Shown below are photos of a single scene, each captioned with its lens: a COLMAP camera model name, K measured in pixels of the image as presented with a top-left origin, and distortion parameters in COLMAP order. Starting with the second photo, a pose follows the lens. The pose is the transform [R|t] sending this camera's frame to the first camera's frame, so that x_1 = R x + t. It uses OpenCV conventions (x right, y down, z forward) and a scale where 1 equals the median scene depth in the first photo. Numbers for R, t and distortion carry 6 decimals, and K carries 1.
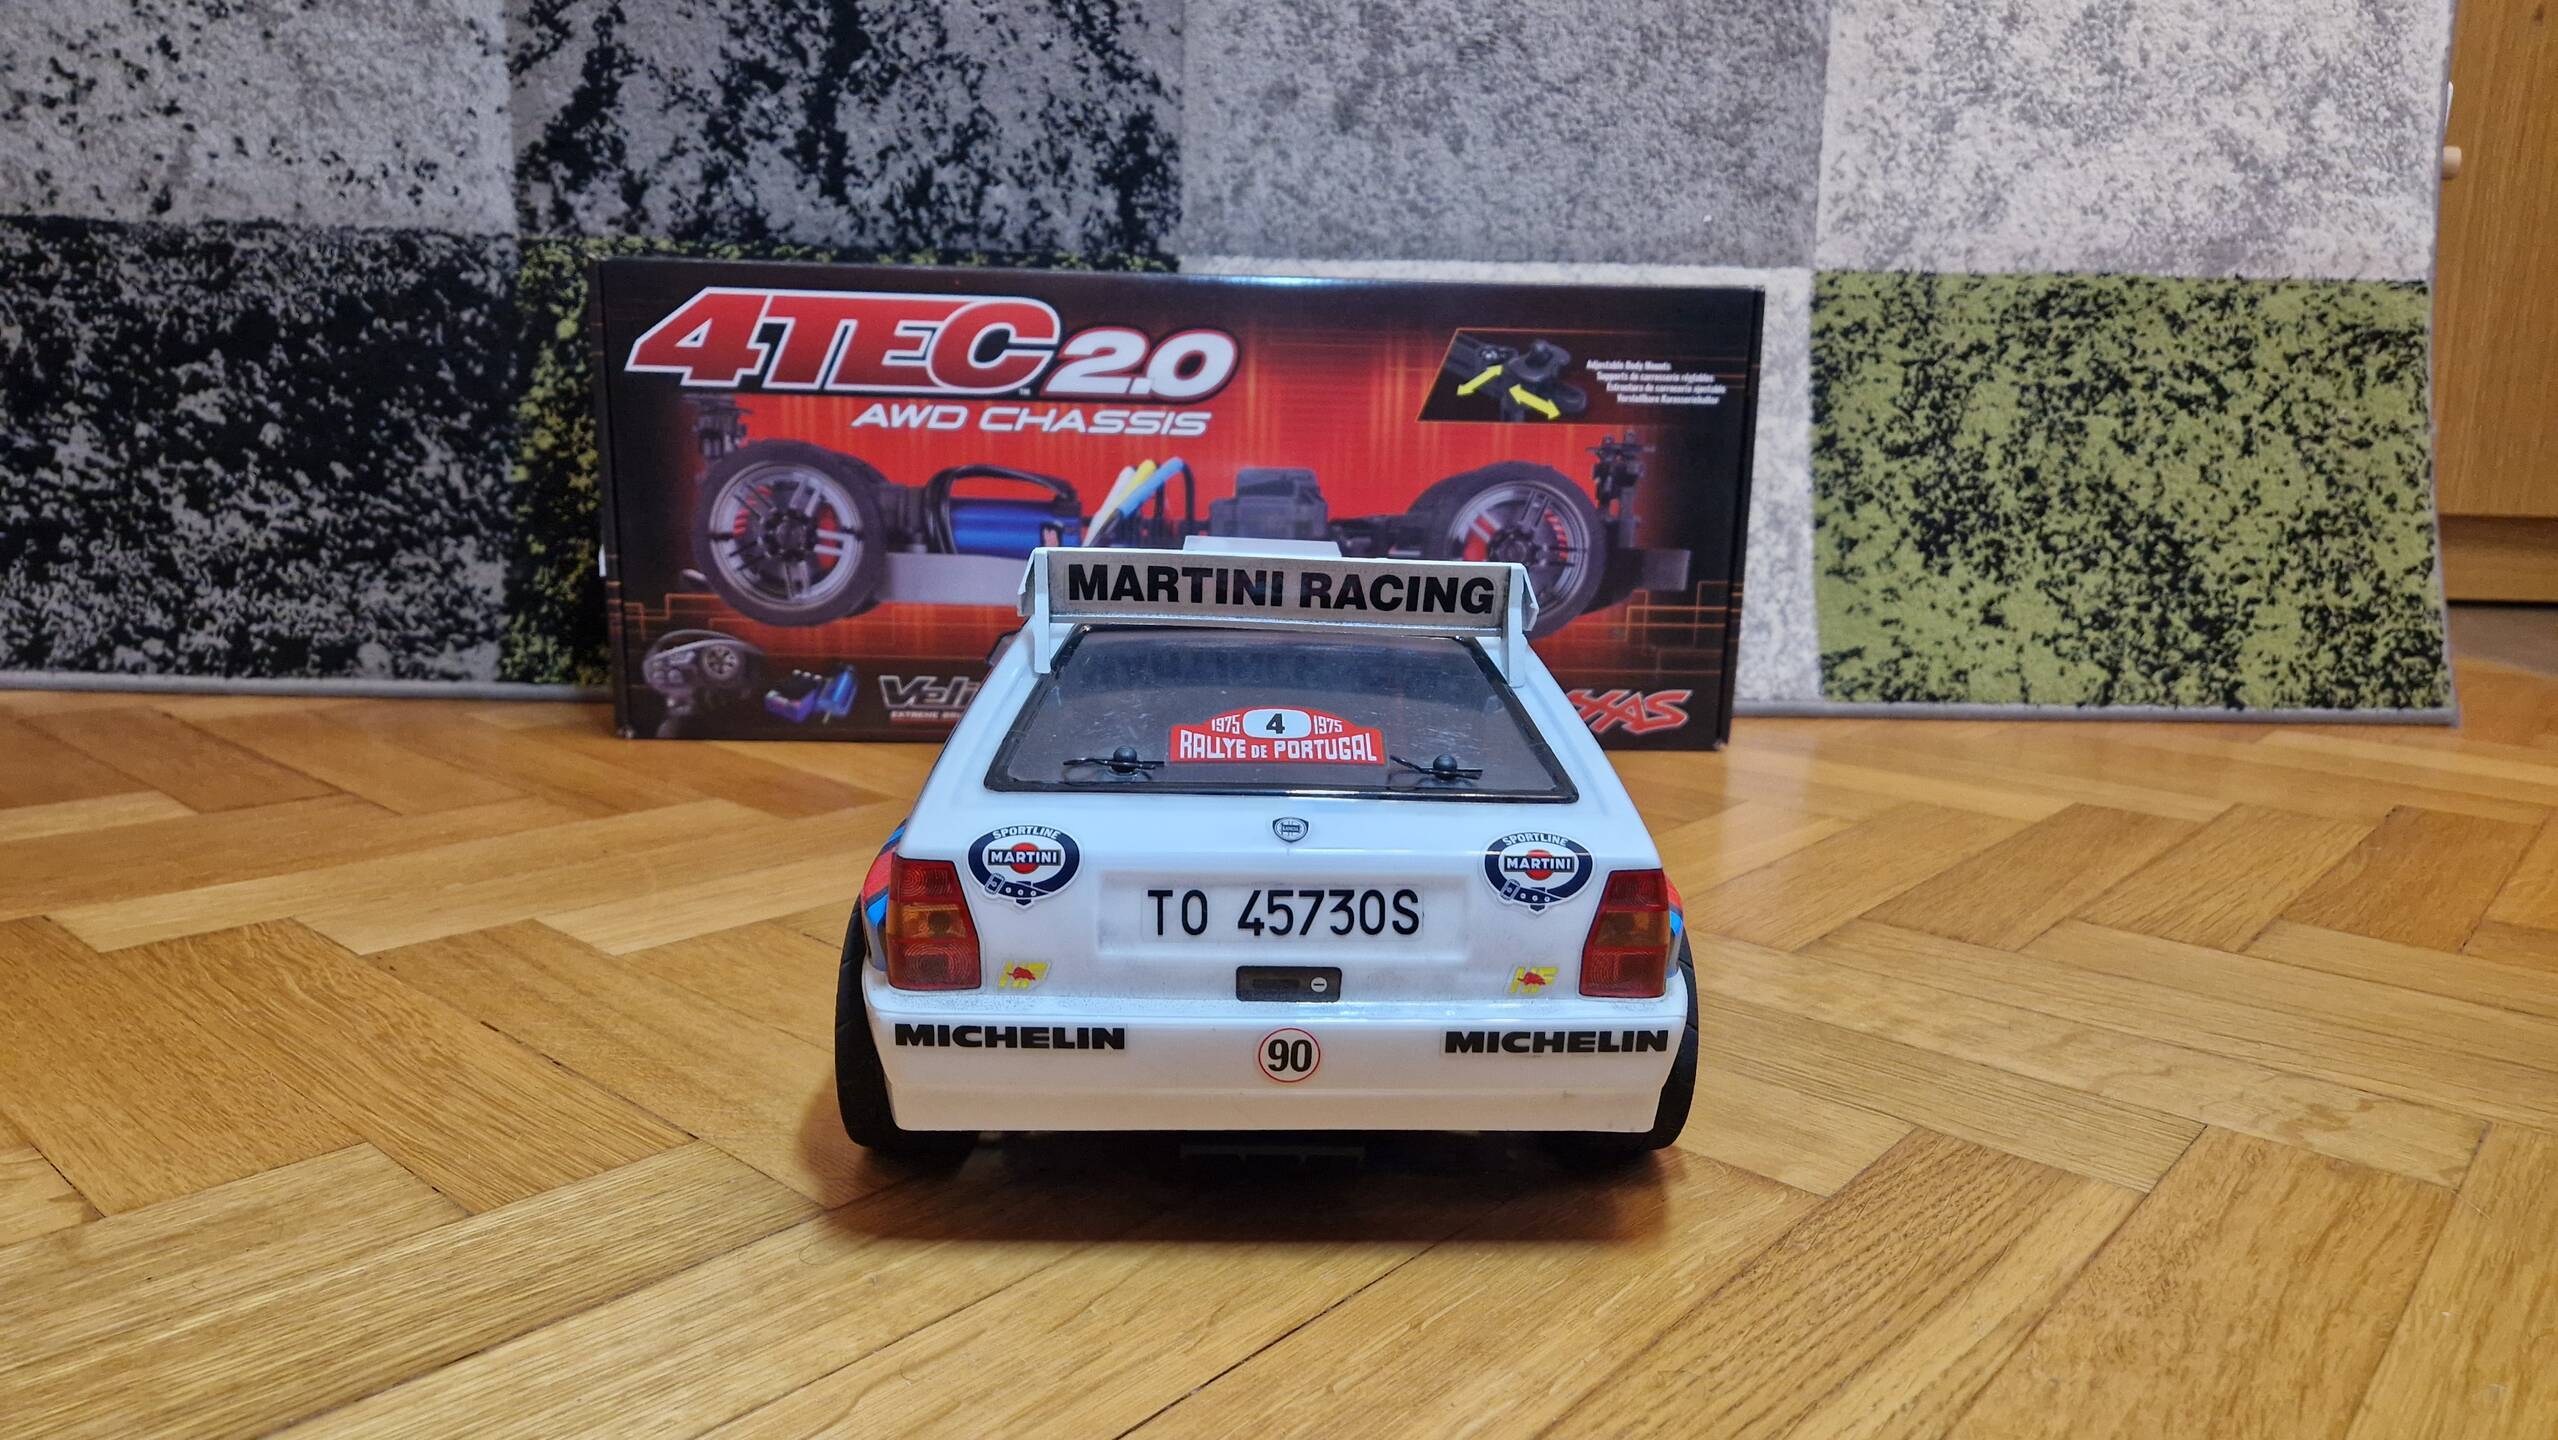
lens RADIAL K [[1610.7, 0, 1266.1], [0, 1610.7, 711.9], [0, 0, 1]] dist [0.031143, -0.025803]
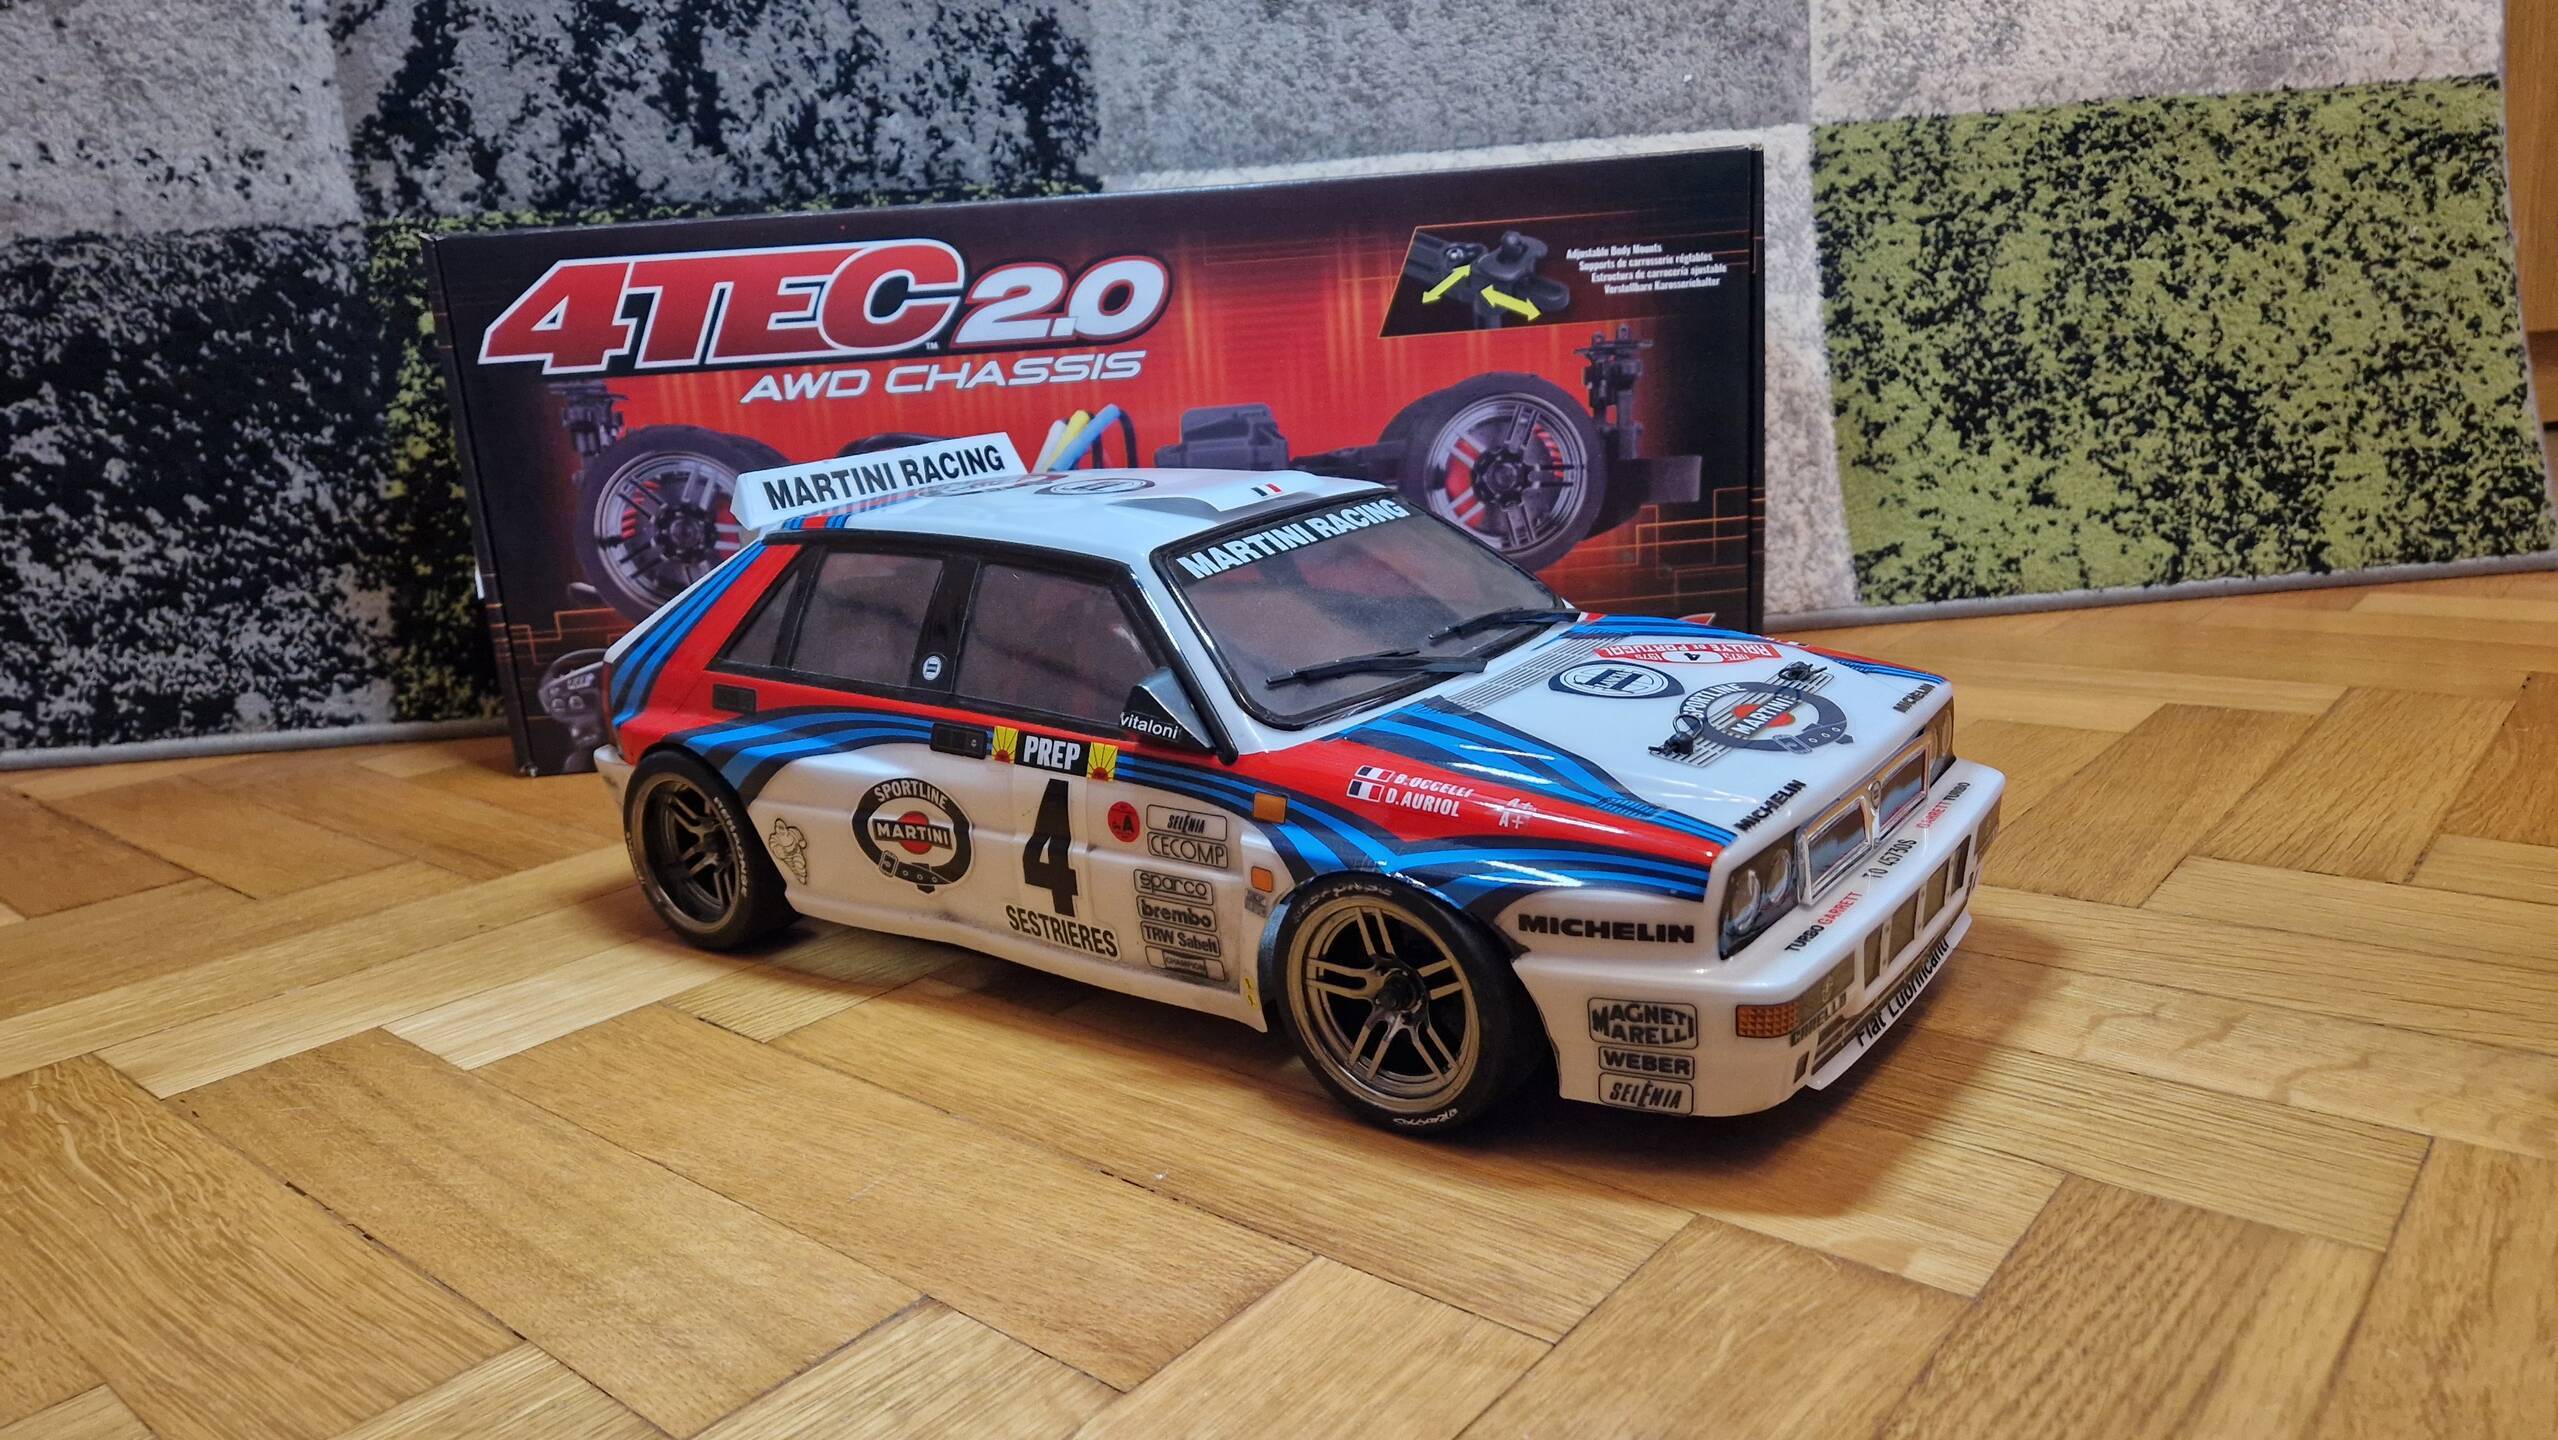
lens RADIAL K [[1610.7, 0, 1264.8], [0, 1610.7, 704.1], [0, 0, 1]] dist [0.031143, -0.025803]
pose [[0.995734, -0.091781, -0.009510, 0.018227], [0.092074, 0.995051, 0.037348, -0.017112], [0.006036, -0.038064, 0.999257, 0.097007]]
